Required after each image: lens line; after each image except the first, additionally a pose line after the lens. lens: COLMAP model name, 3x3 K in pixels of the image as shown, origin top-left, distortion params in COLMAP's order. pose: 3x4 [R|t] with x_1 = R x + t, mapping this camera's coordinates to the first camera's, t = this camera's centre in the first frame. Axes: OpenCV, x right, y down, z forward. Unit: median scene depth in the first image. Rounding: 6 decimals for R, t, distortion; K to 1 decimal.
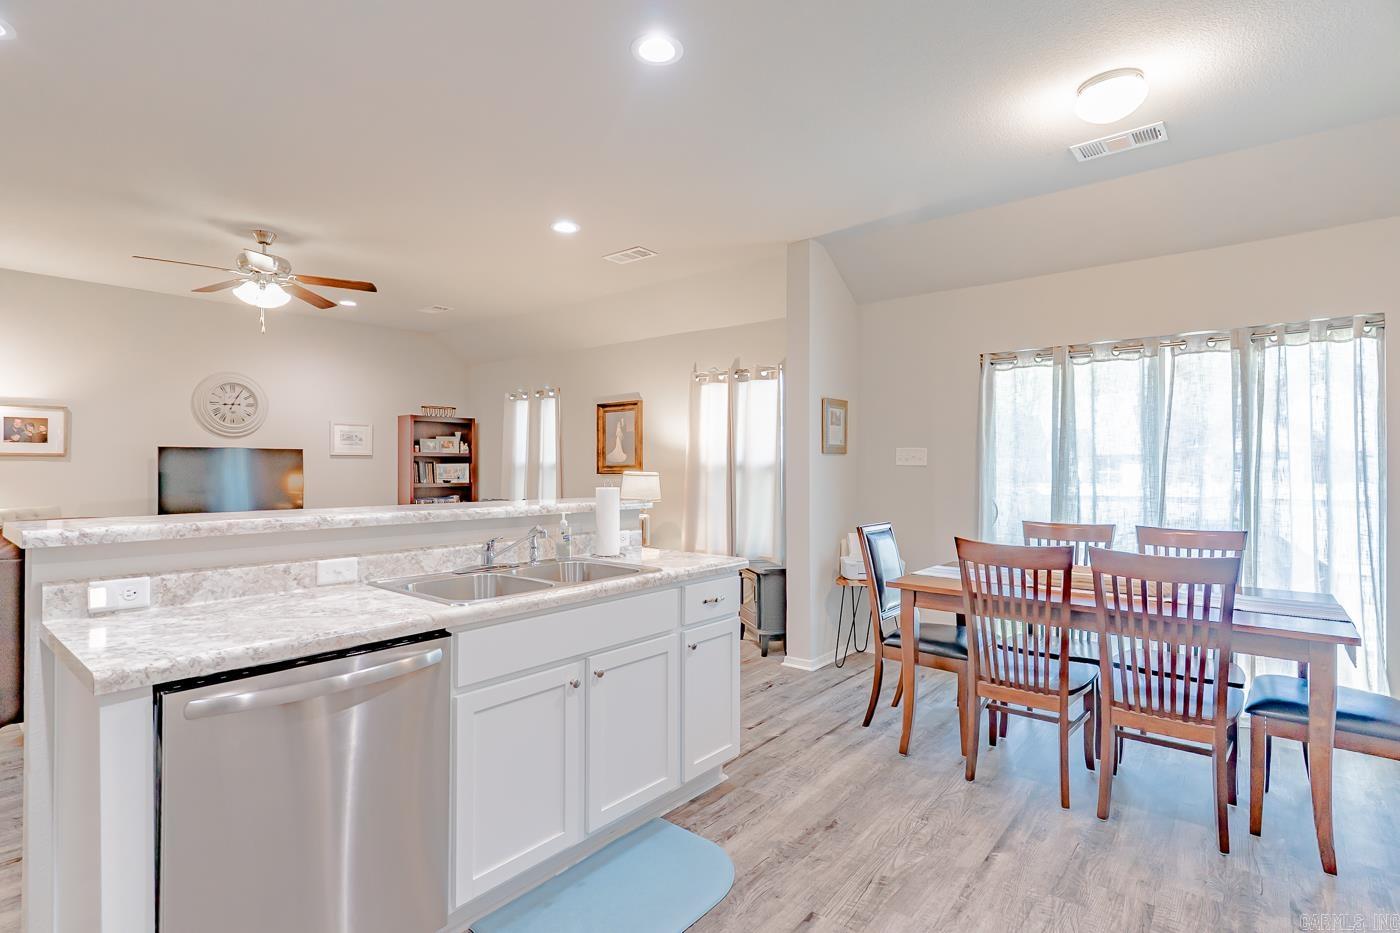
lens RADIAL K [[674.3, 0, 690.8], [0, 674.3, 460.1], [0, 0, 1]] dist [-0.001838, 0.001813]
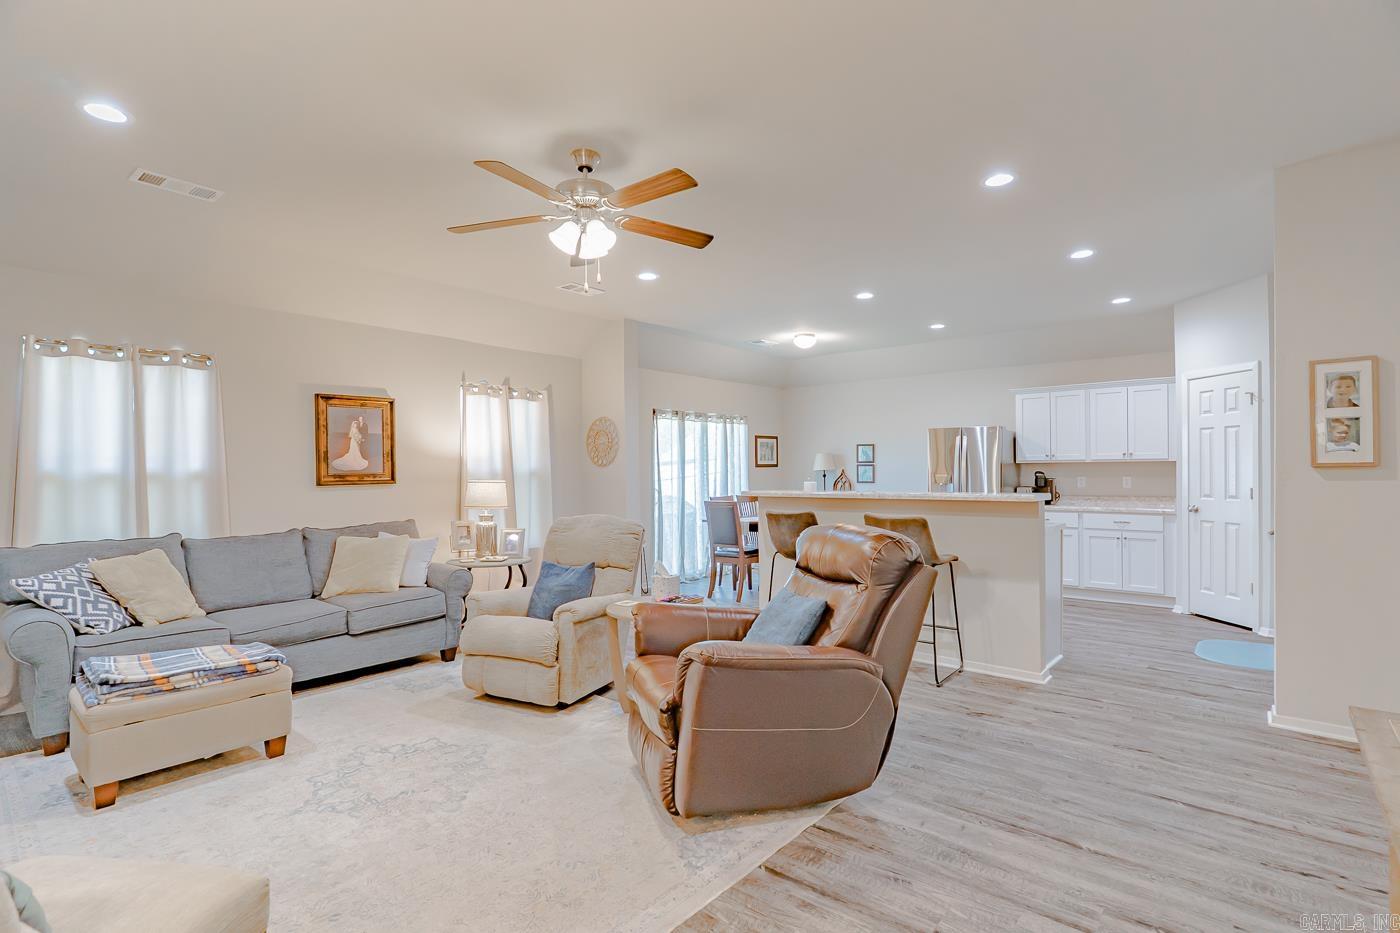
lens RADIAL K [[674.3, 0, 700.5], [0, 674.3, 470.2], [0, 0, 1]] dist [-0.001838, 0.001813]
pose [[0.008190, -0.003444, 0.999961, -1.467616], [0.000009, 0.999994, 0.003444, 0.000813], [-0.999966, -0.000019, 0.008190, 0.926865]]
